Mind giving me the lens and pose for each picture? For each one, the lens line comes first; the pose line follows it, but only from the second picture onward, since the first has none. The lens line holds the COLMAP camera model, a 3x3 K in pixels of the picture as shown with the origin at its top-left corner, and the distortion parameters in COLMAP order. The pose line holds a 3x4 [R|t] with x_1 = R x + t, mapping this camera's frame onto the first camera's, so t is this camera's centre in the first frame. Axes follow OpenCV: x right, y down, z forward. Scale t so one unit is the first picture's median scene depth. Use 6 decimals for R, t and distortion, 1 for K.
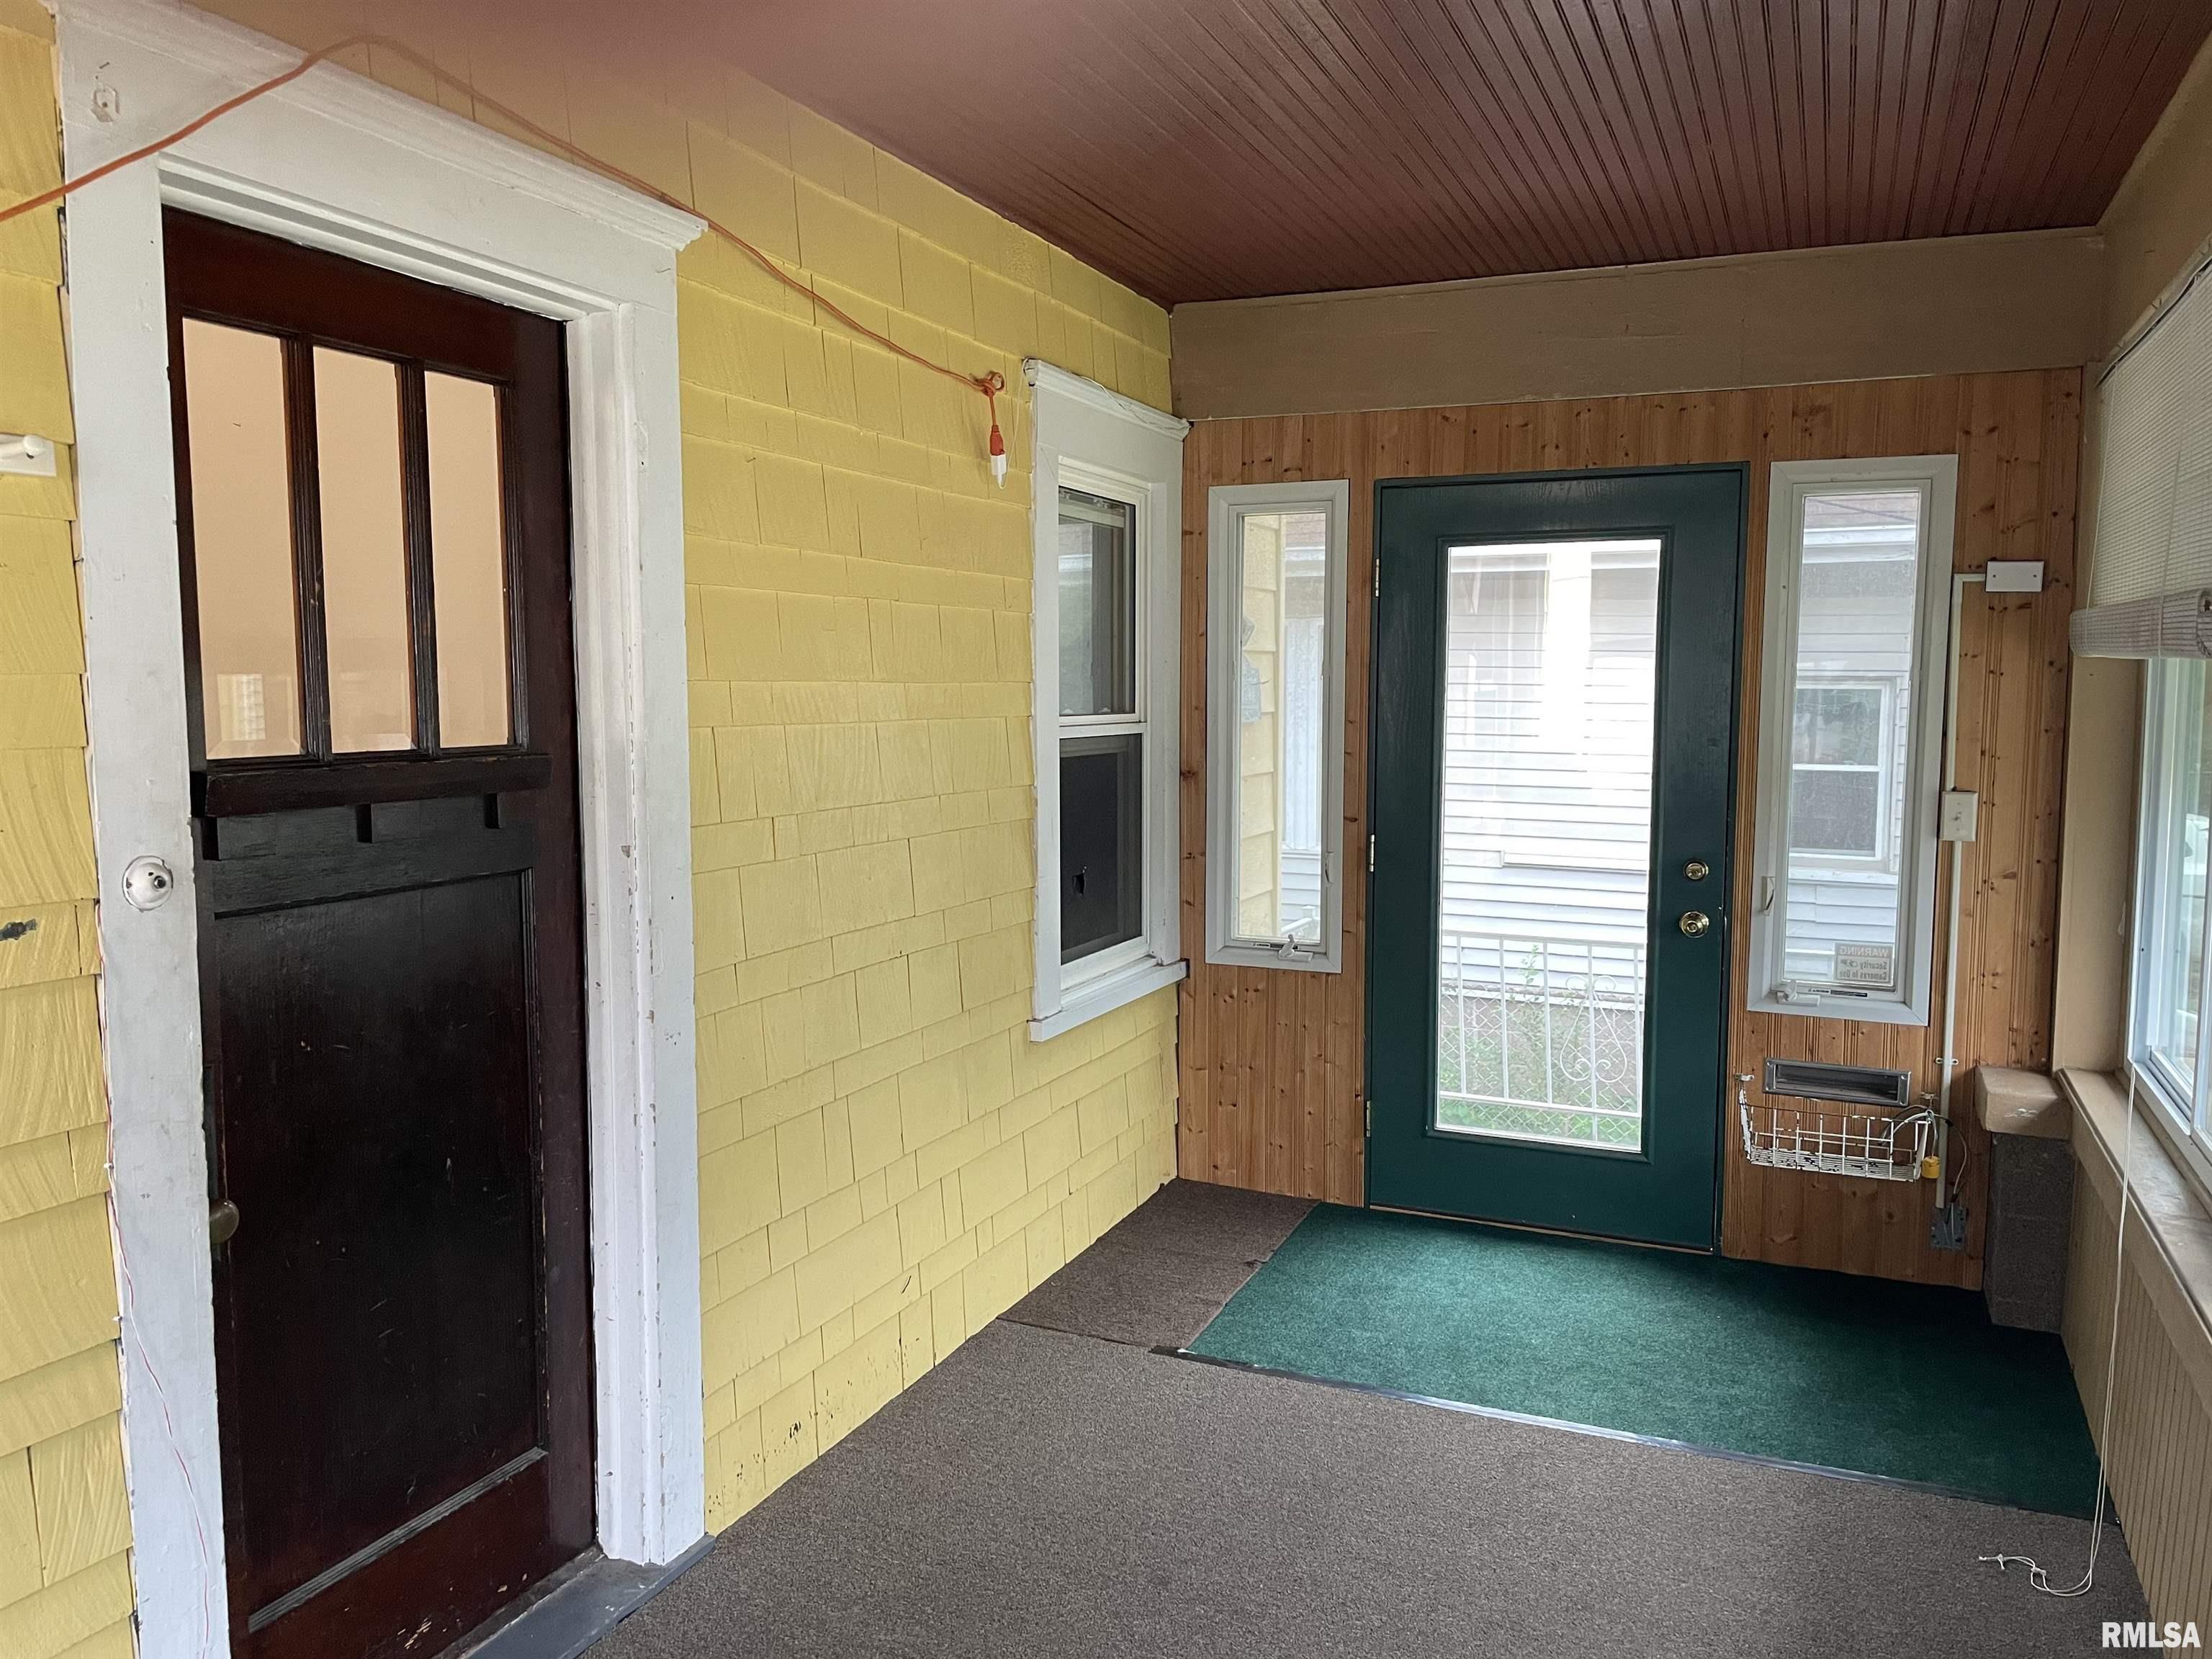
lens RADIAL K [[1717.6, 0, 1106.0], [0, 1717.6, 829.5], [0, 0, 1]] dist [0.090015, -0.125223]
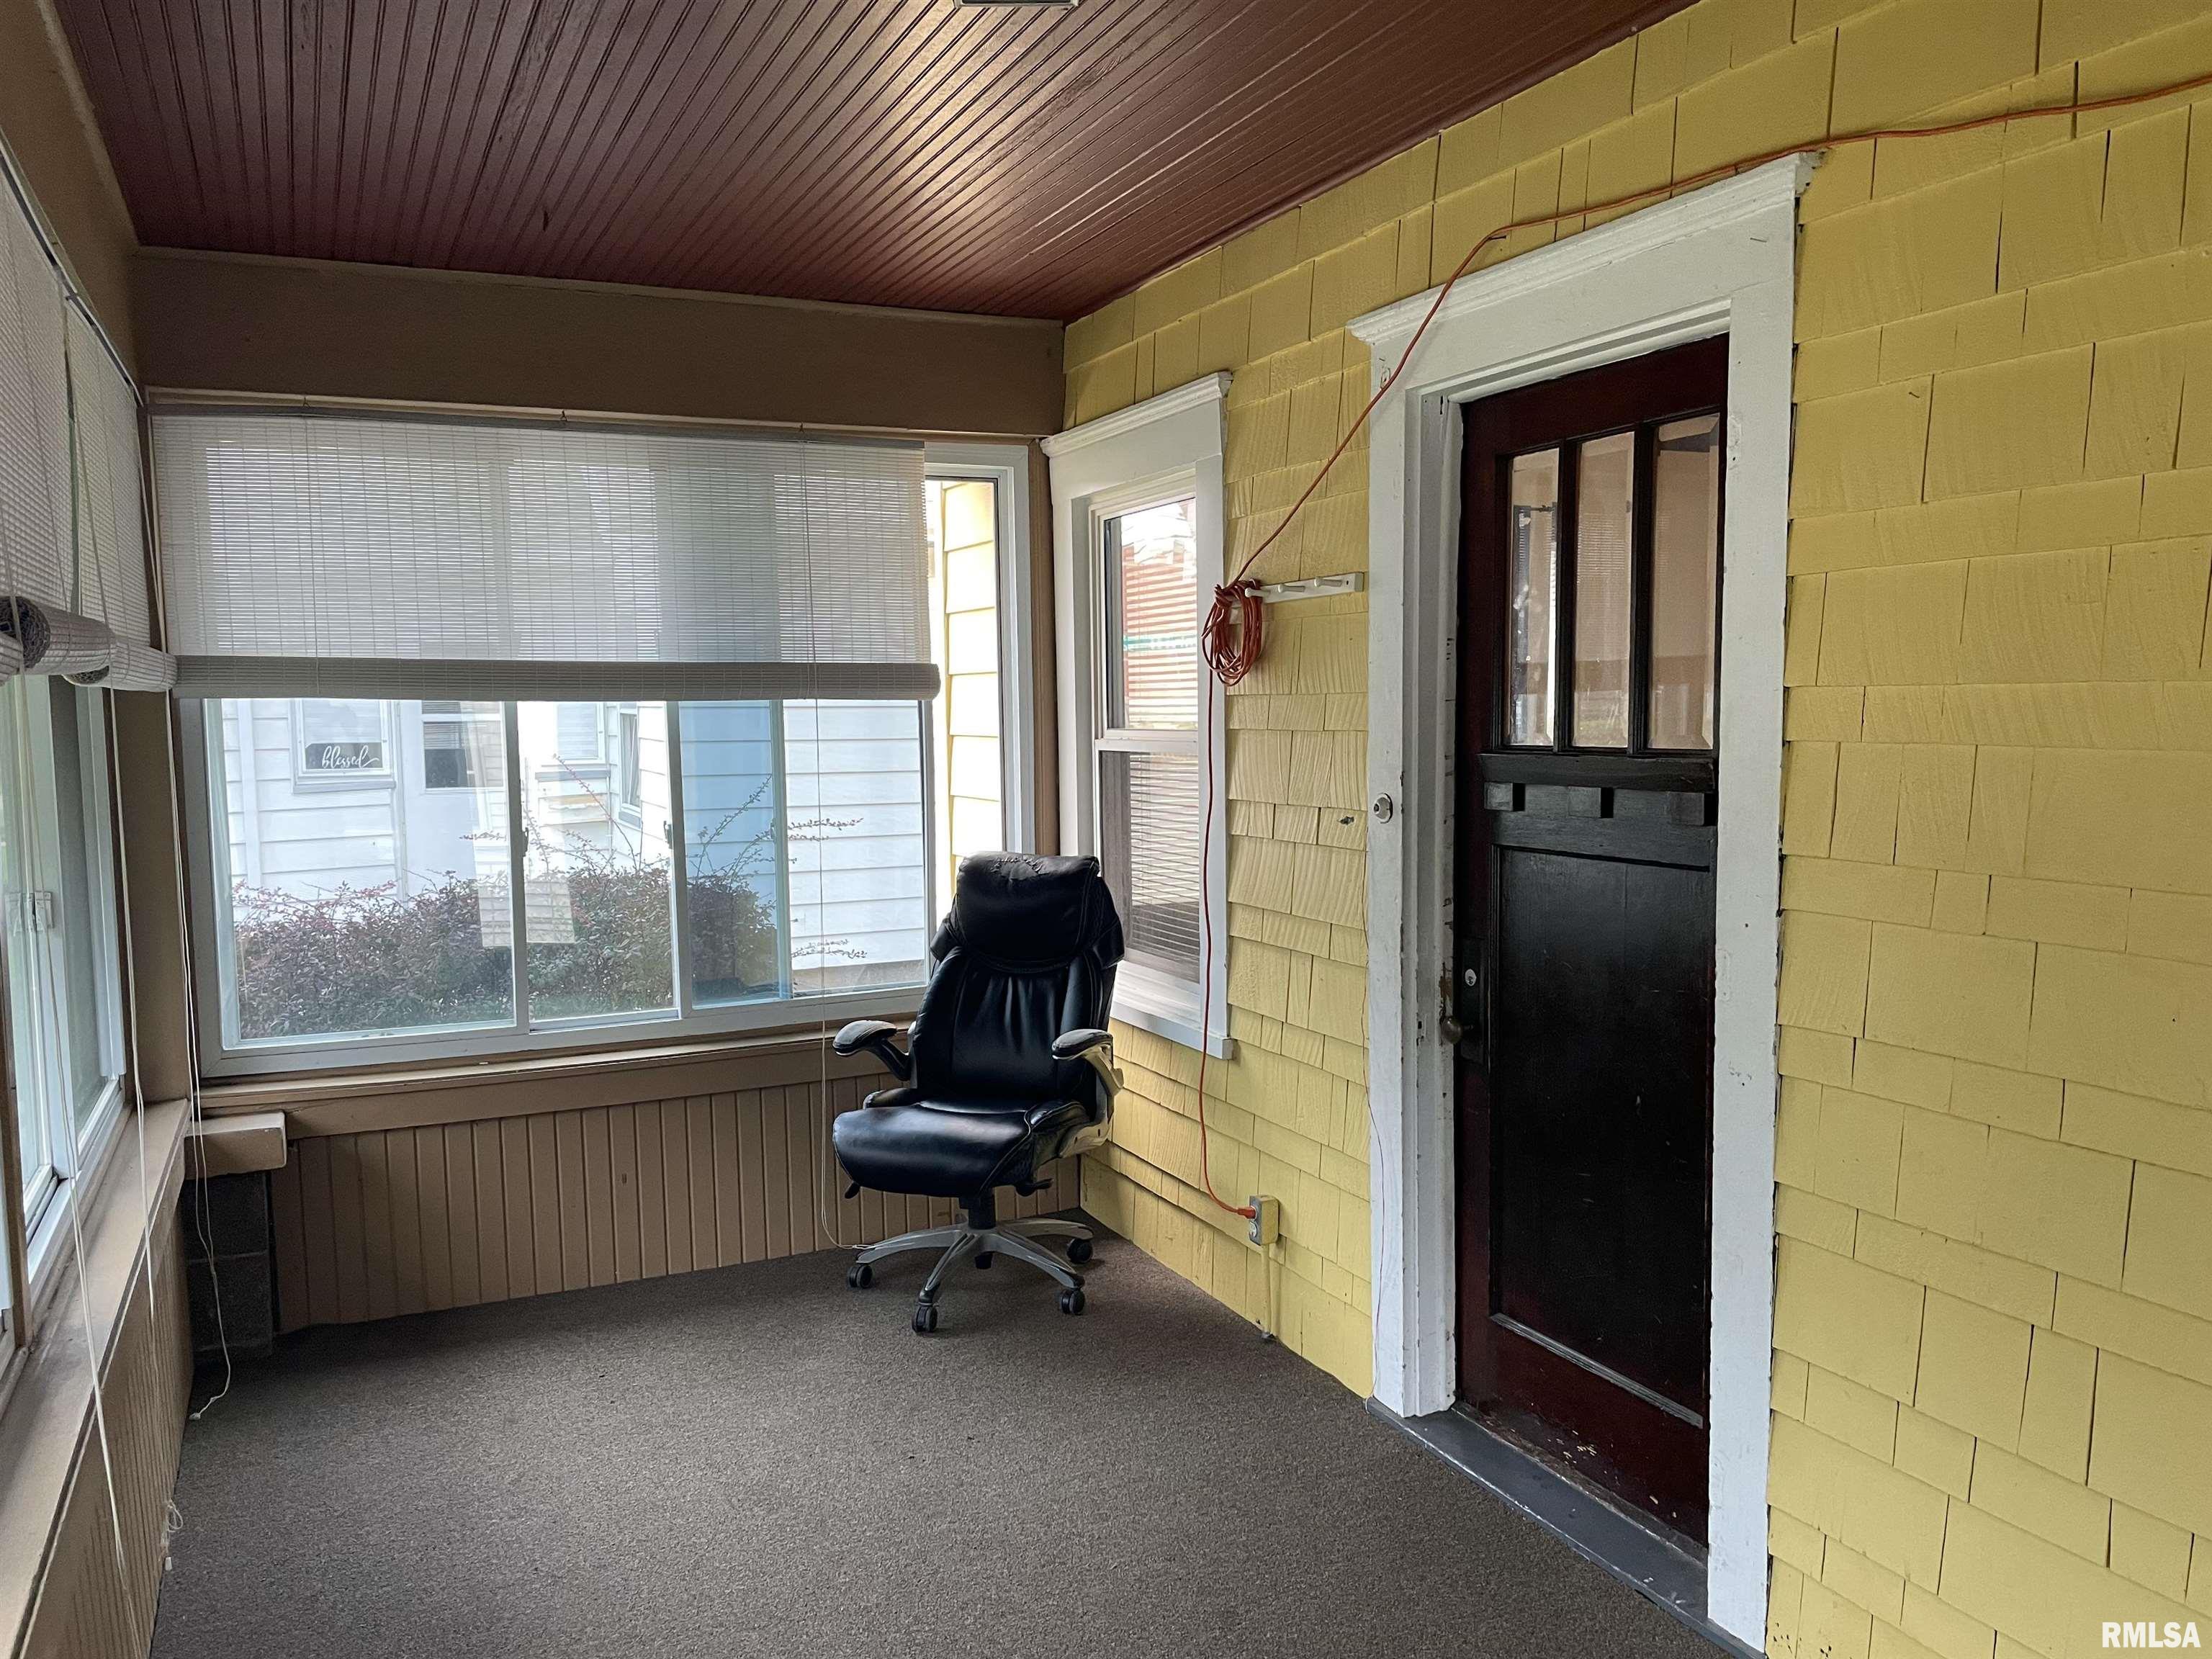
lens RADIAL K [[1717.6, 0, 1106.0], [0, 1717.6, 829.5], [0, 0, 1]] dist [0.090015, -0.125223]
pose [[-0.676723, 0.060922, -0.733712, 0.743937], [-0.052379, 0.990061, 0.130518, -0.128479], [0.734372, 0.126756, -0.666807, 1.550043]]
